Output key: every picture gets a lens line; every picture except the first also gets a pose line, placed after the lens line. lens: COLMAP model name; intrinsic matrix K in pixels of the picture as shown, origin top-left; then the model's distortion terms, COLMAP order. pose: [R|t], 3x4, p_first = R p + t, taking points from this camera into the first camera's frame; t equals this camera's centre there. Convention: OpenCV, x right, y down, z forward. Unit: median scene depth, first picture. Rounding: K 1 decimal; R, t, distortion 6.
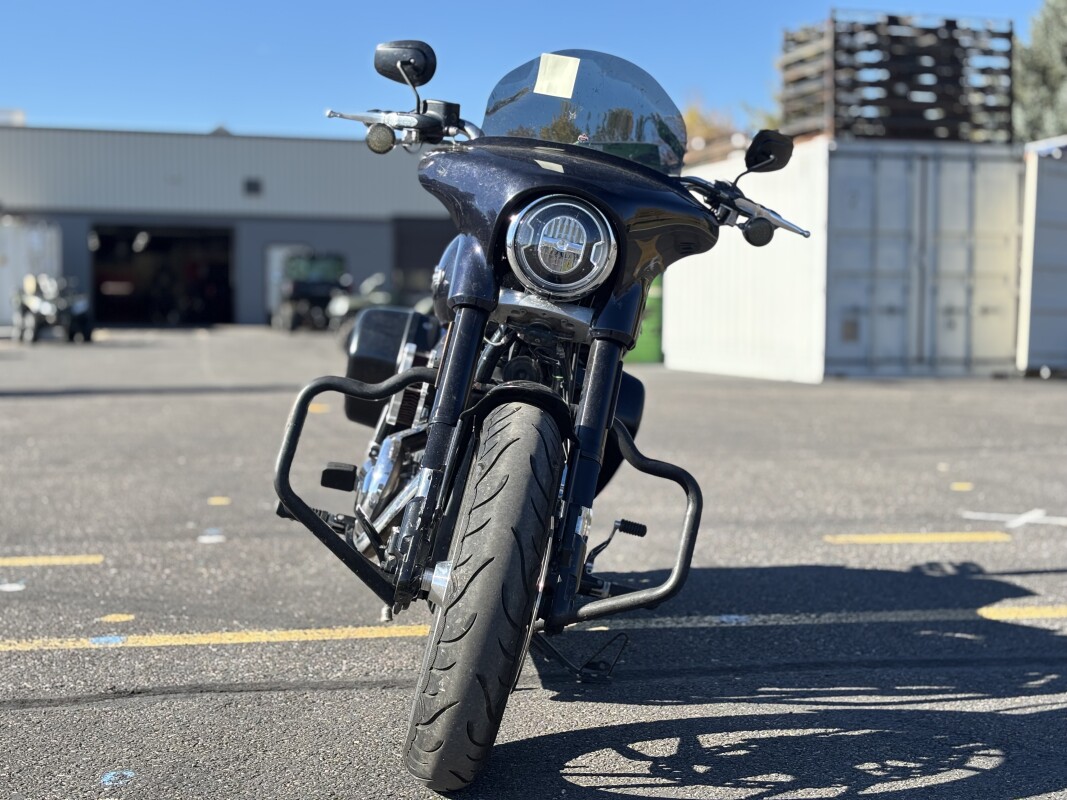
lens RADIAL K [[1606.6, 0, 532.5], [0, 1606.6, 395.5], [0, 0, 1]] dist [0.081722, 0.000000]
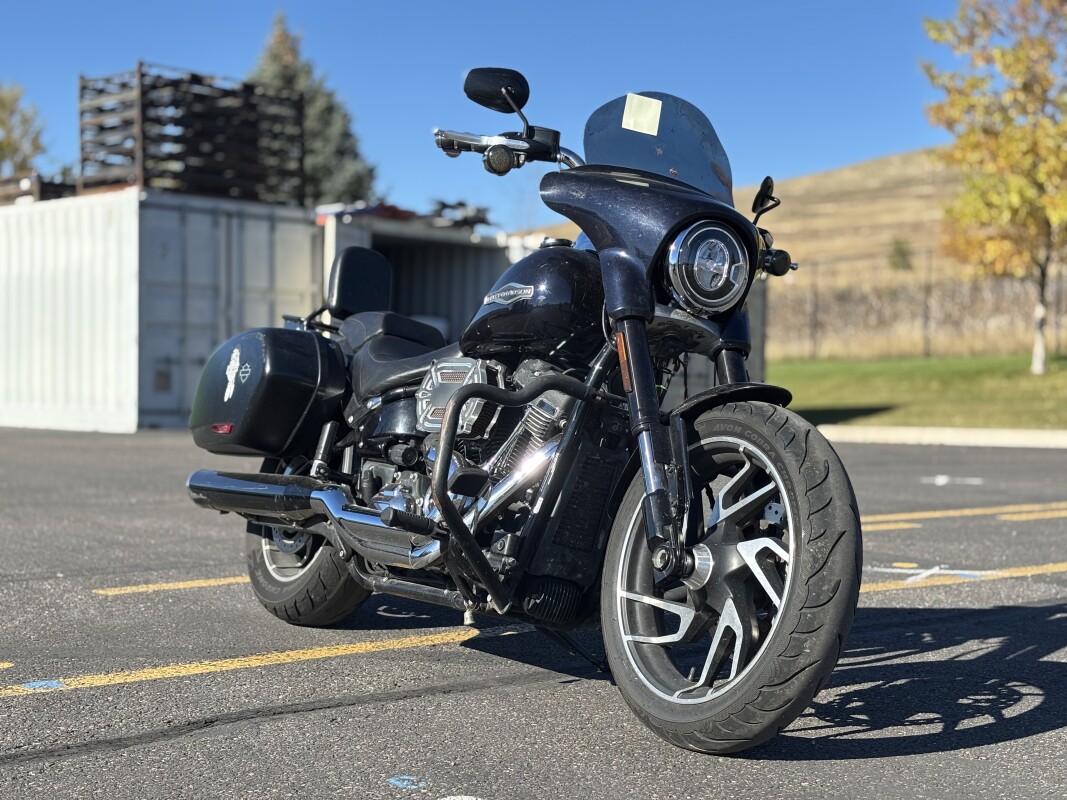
lens RADIAL K [[1606.6, 0, 532.1], [0, 1606.6, 405.5], [0, 0, 1]] dist [0.081722, 0.000000]
pose [[0.858776, -0.003358, 0.512341, -0.120725], [0.019455, 0.999471, -0.026059, 0.005597], [-0.511982, 0.032347, 0.858387, 0.018895]]
